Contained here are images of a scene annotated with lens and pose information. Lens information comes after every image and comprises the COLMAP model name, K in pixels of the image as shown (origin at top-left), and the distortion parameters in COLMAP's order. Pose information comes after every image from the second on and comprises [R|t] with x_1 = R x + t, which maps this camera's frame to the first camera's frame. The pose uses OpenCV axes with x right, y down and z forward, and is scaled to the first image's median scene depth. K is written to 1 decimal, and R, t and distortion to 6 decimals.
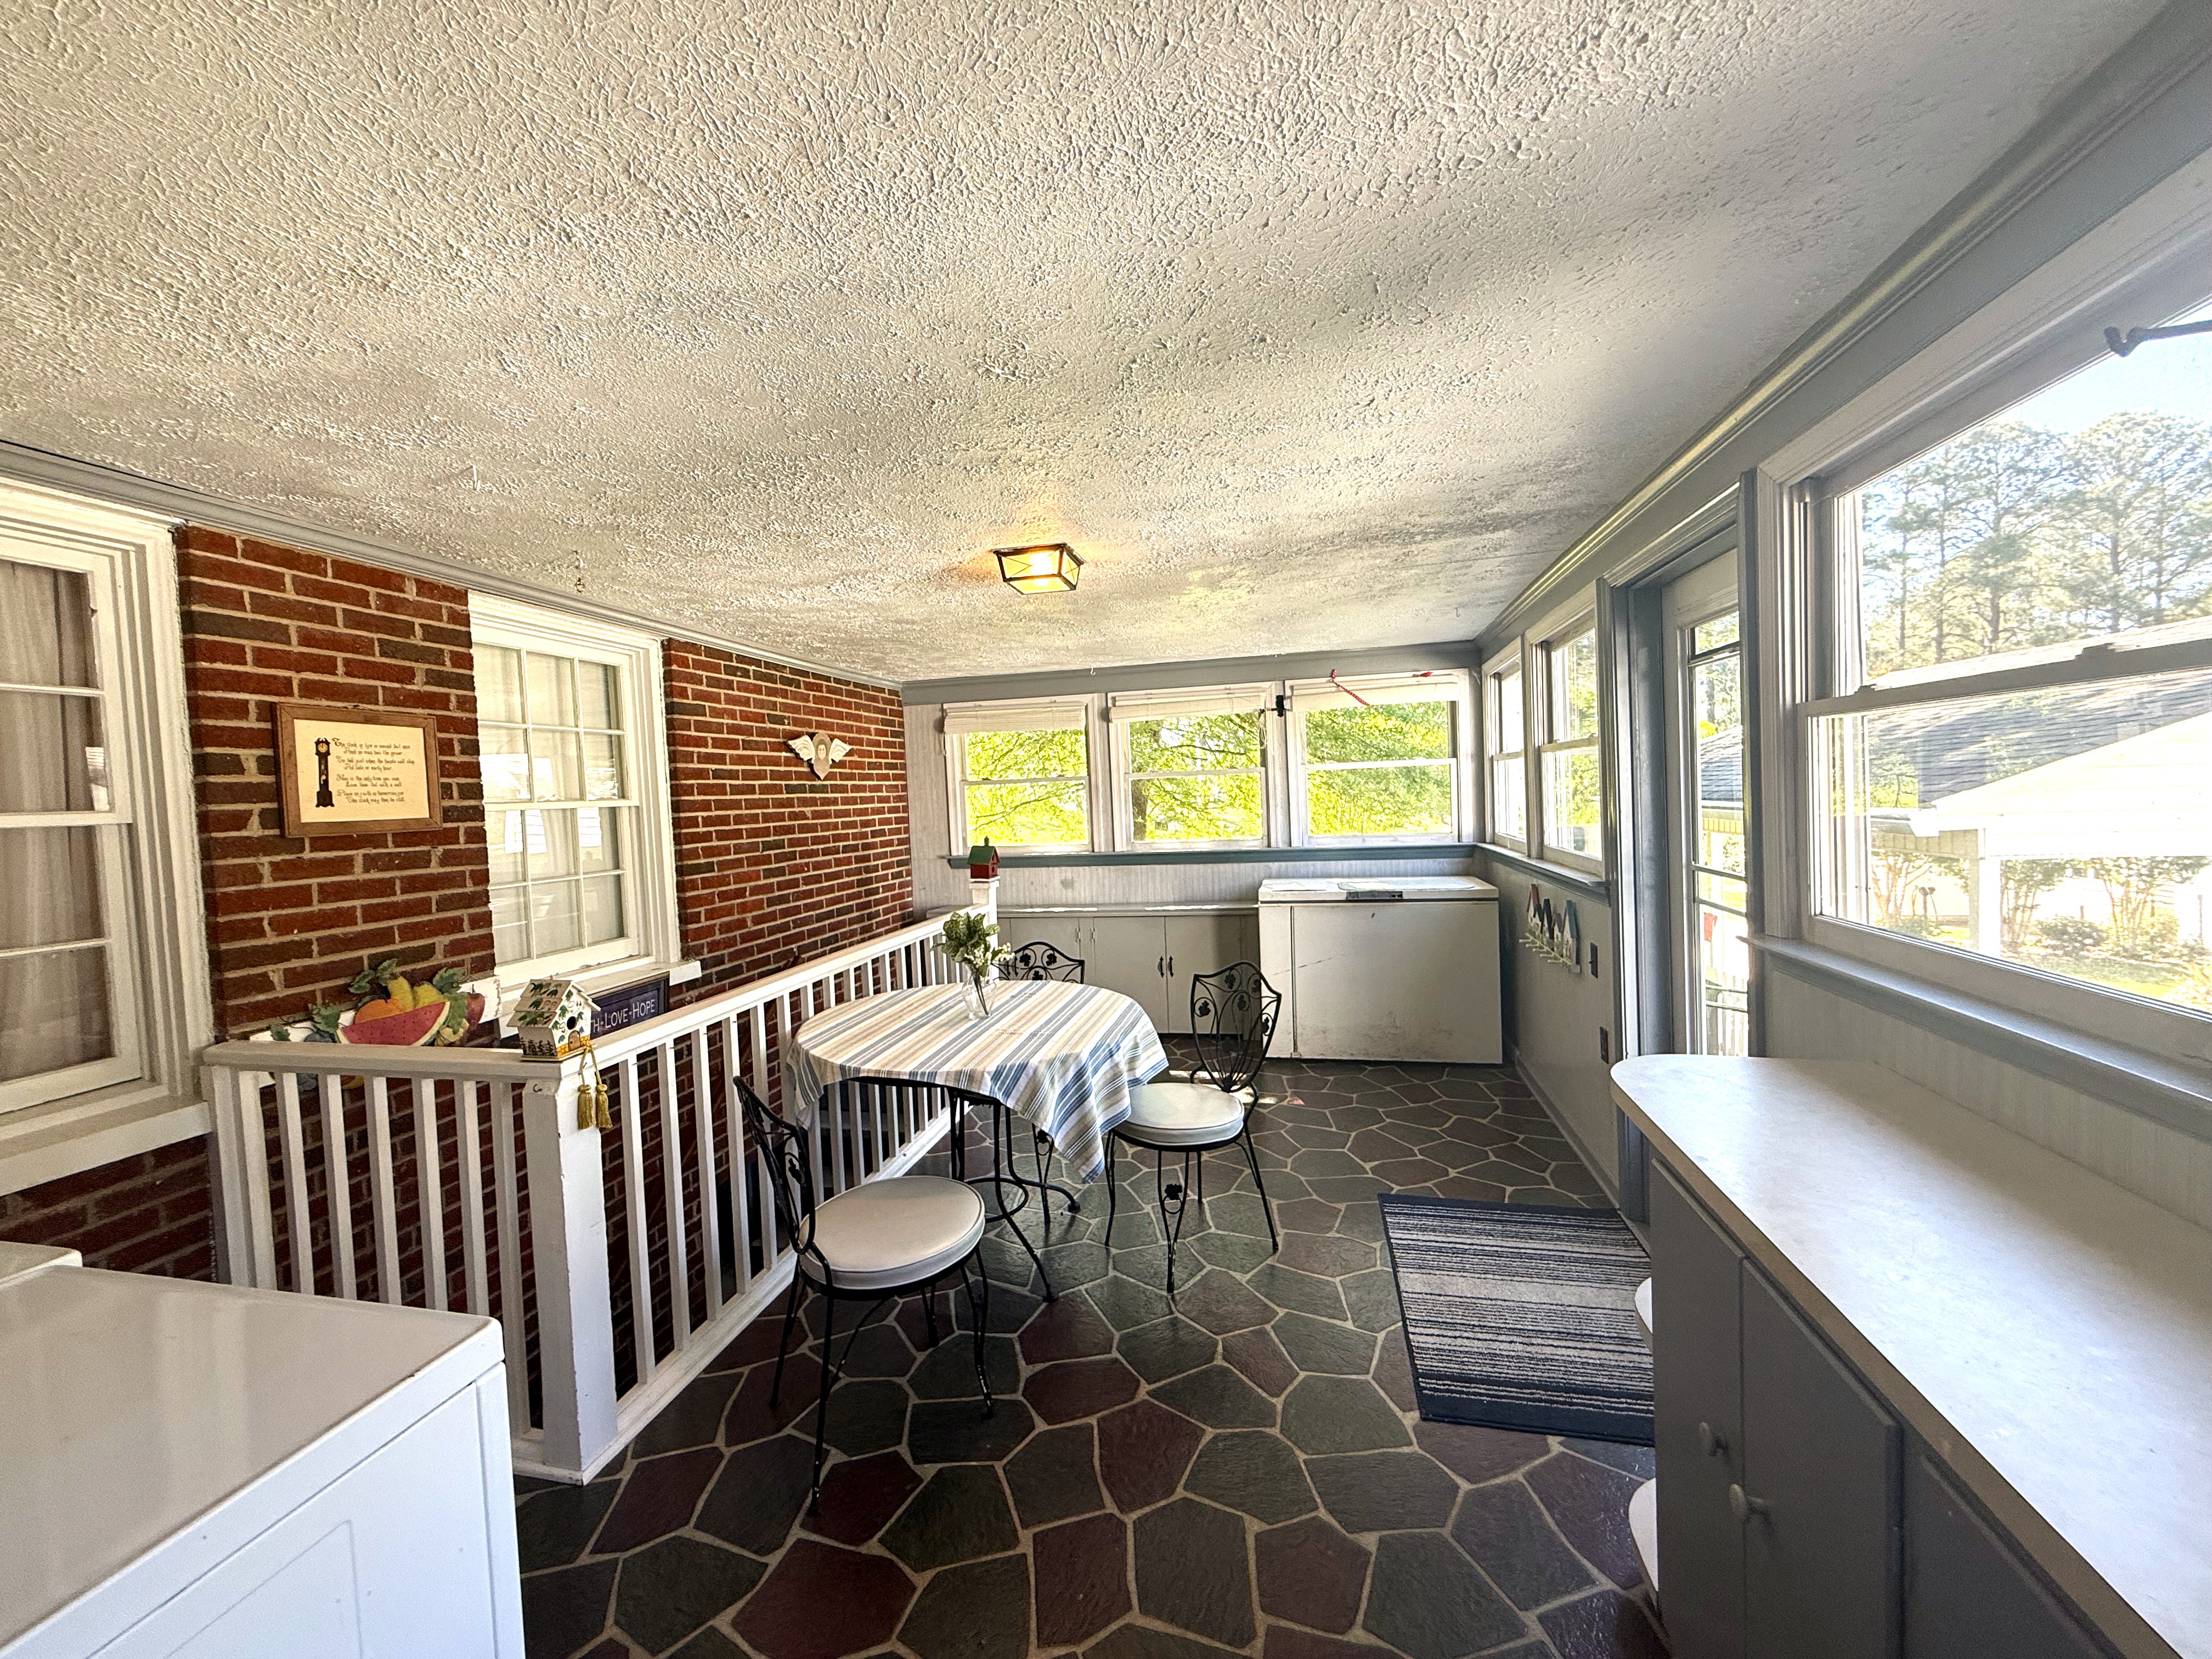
lens RADIAL K [[881.4, 0, 1109.0], [0, 881.4, 824.6], [0, 0, 1]] dist [0.001350, -0.000595]
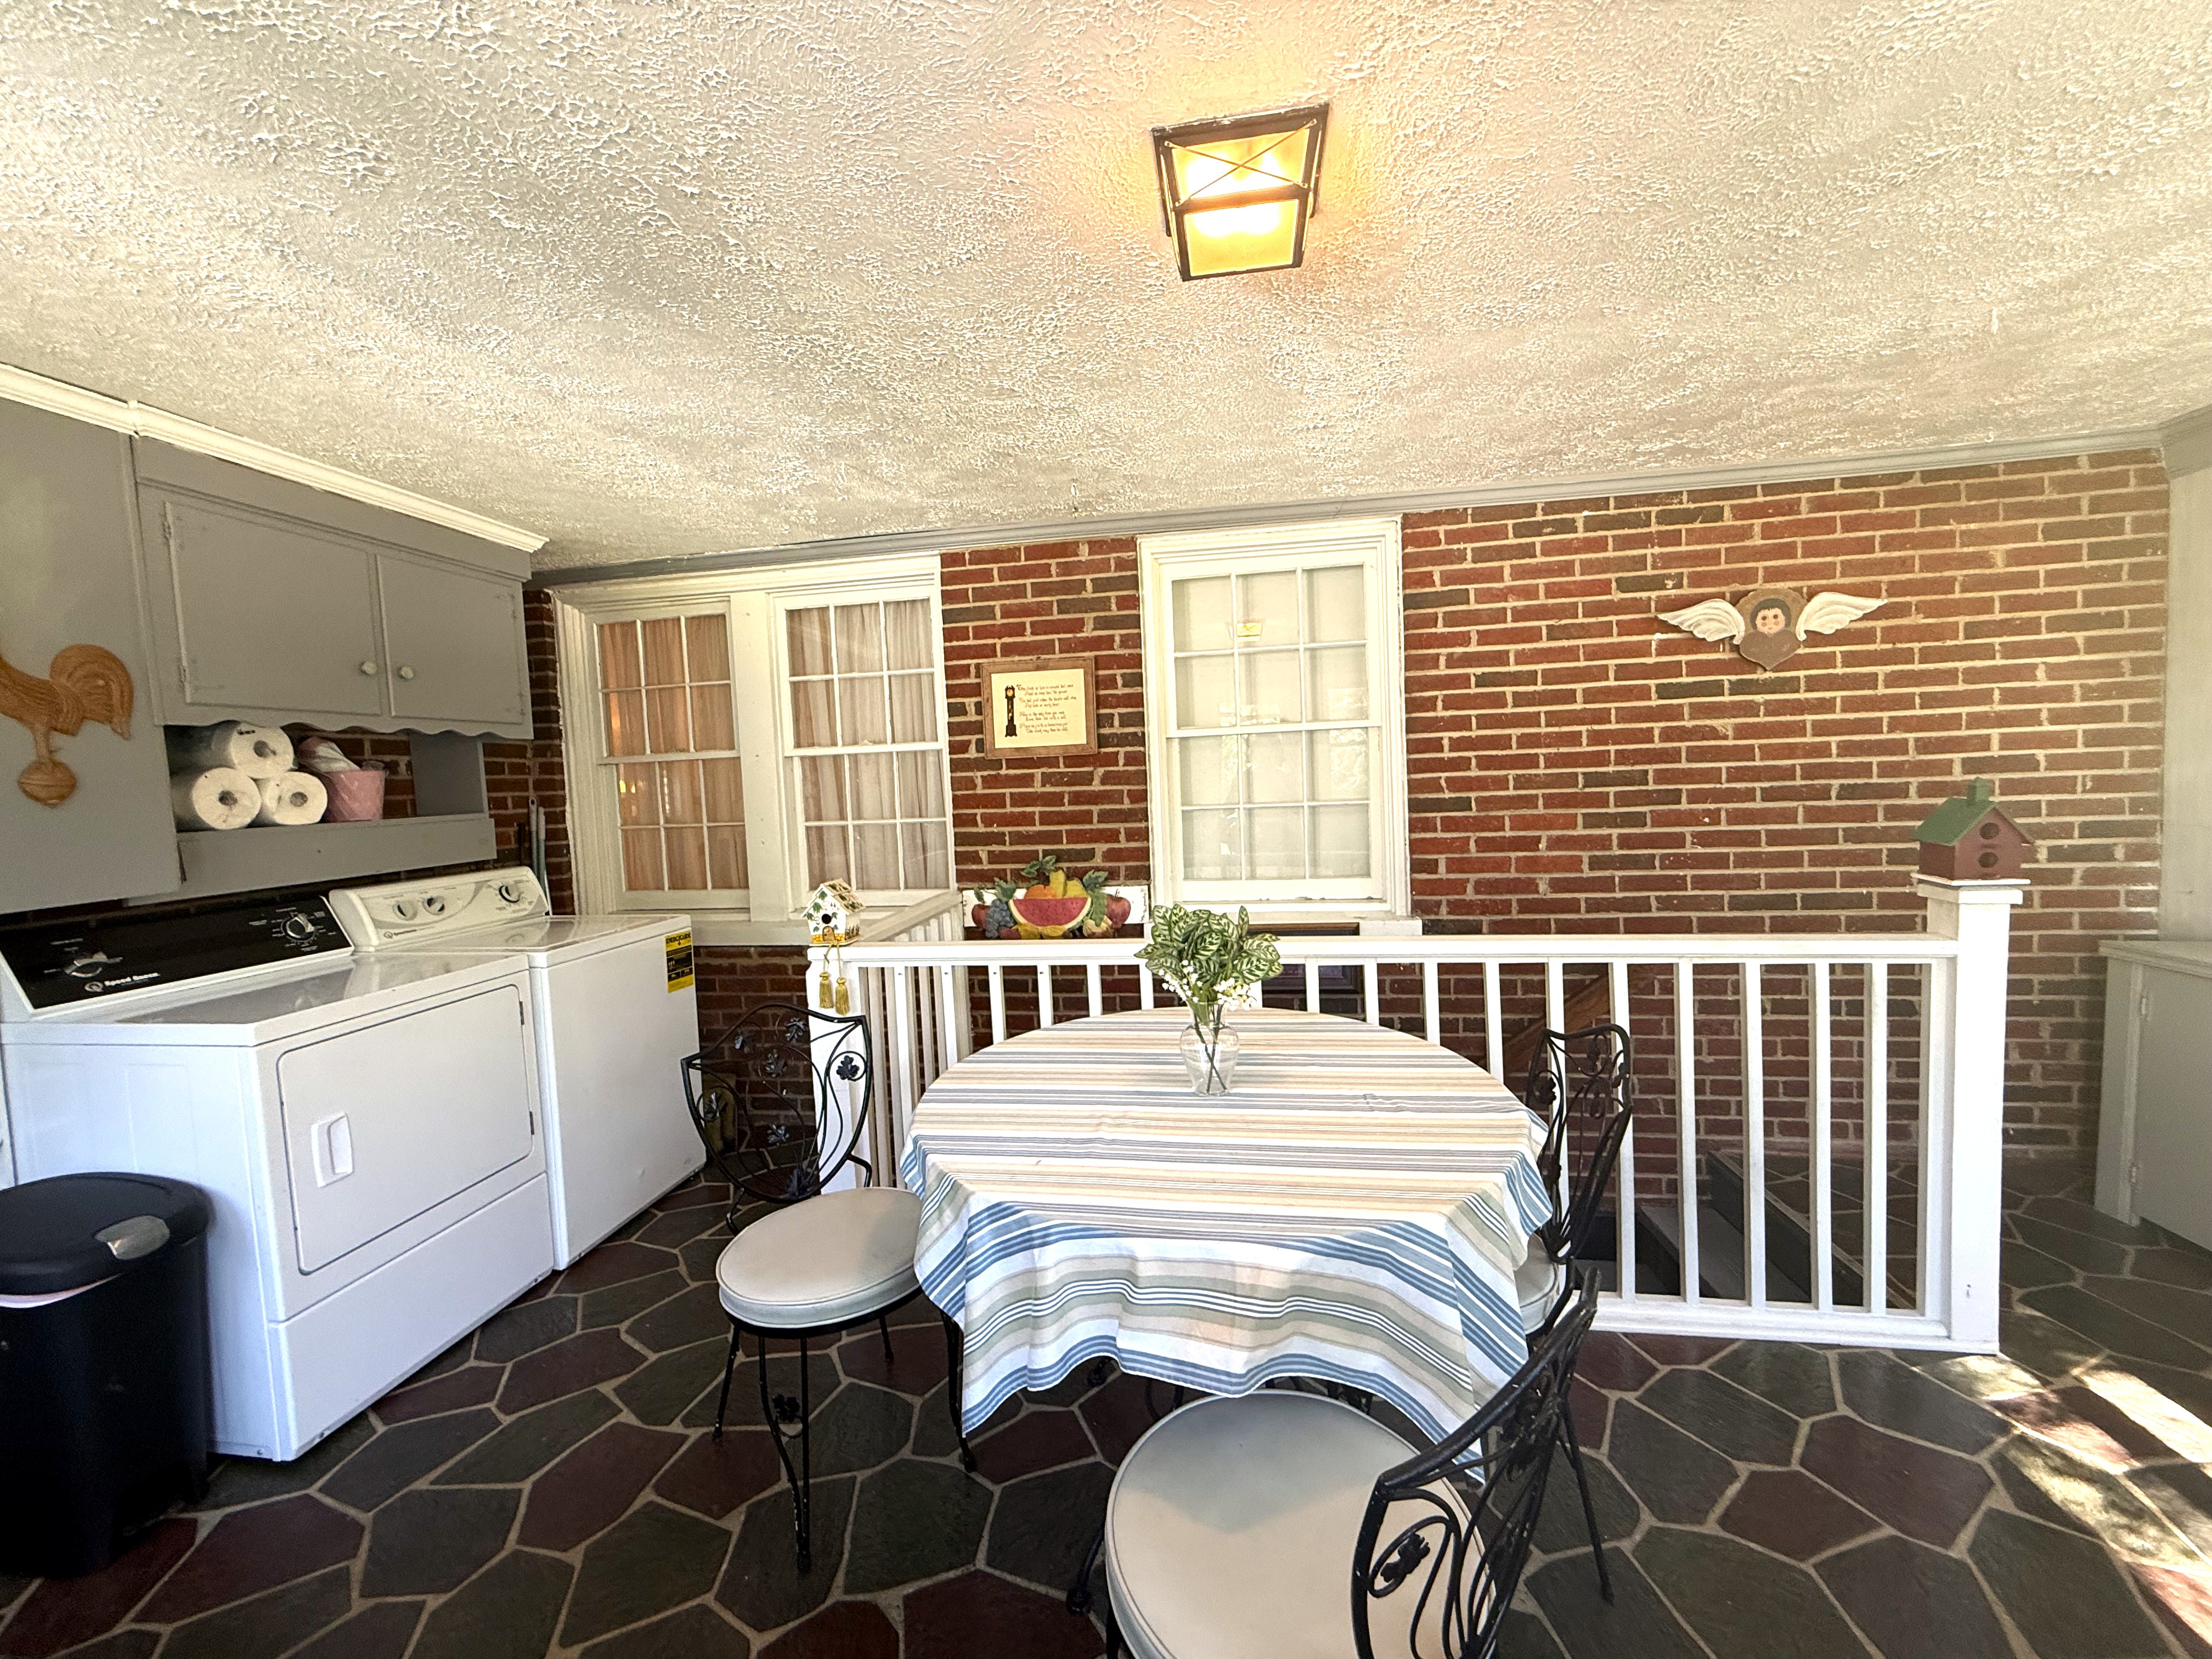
lens RADIAL K [[881.4, 0, 1106.6], [0, 881.4, 831.2], [0, 0, 1]] dist [0.001350, -0.000595]
pose [[0.056307, 0.099930, -0.993400, 0.431447], [0.004093, 0.994947, 0.100318, -0.009431], [0.998405, -0.009715, 0.055613, 0.957902]]
